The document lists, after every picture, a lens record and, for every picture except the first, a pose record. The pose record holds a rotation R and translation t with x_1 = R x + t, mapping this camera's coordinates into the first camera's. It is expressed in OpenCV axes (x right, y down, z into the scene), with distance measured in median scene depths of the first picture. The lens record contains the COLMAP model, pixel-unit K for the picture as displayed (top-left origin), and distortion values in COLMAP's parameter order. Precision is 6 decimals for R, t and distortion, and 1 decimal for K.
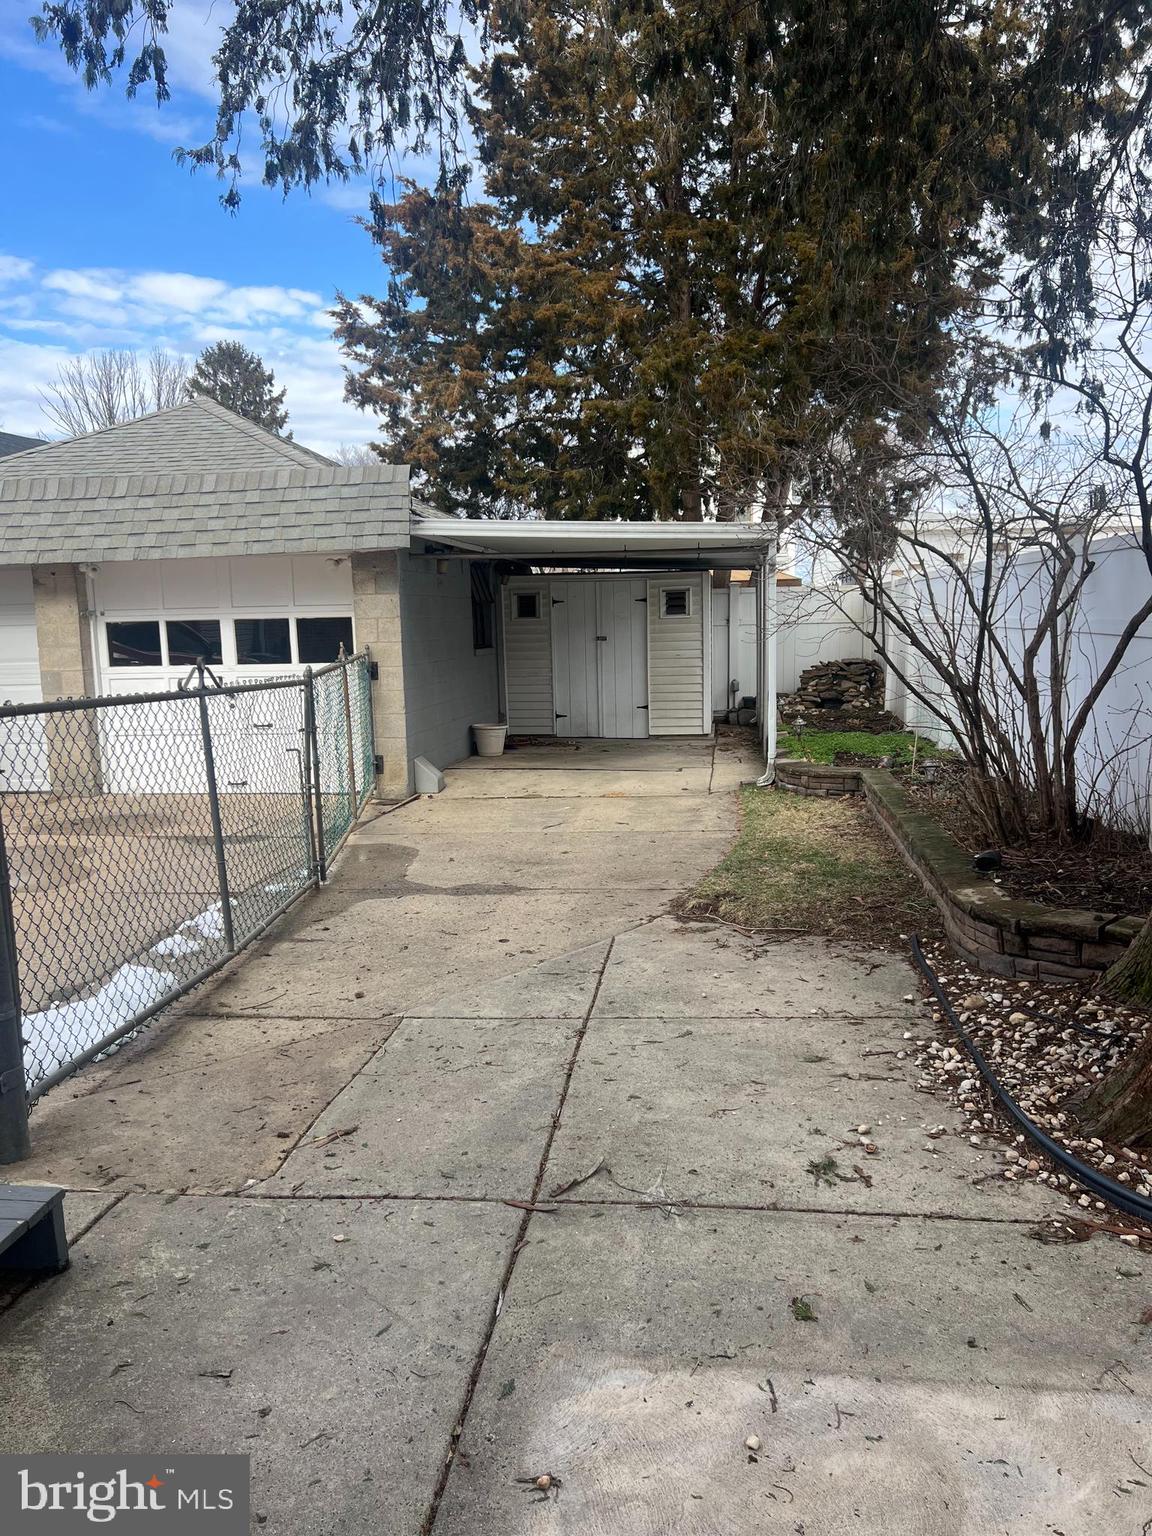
lens RADIAL K [[1149.9, 0, 578.5], [0, 1149.9, 771.6], [0, 0, 1]] dist [0.011423, -0.007325]
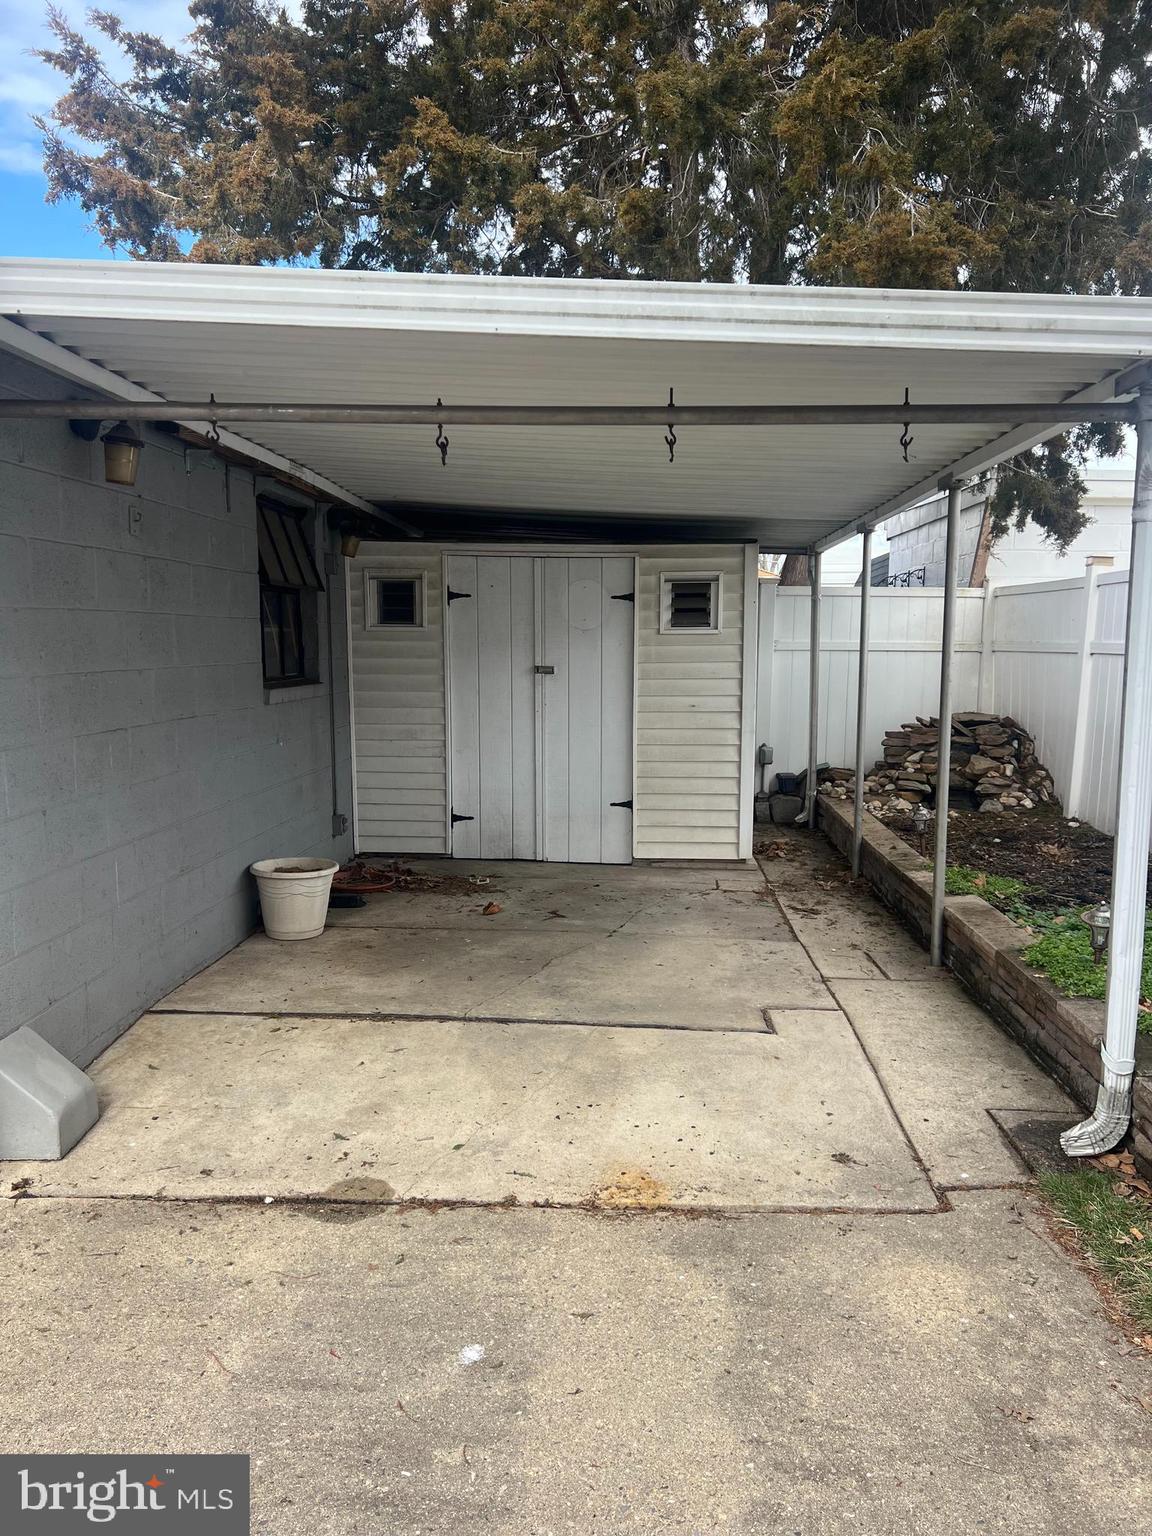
lens RADIAL K [[1149.9, 0, 627.2], [0, 1149.9, 769.7], [0, 0, 1]] dist [0.011423, -0.007325]
pose [[0.992049, 0.014706, 0.124987, -0.006460], [-0.012004, 0.999678, -0.022344, -0.060297], [-0.125276, 0.020666, 0.991907, 0.488186]]
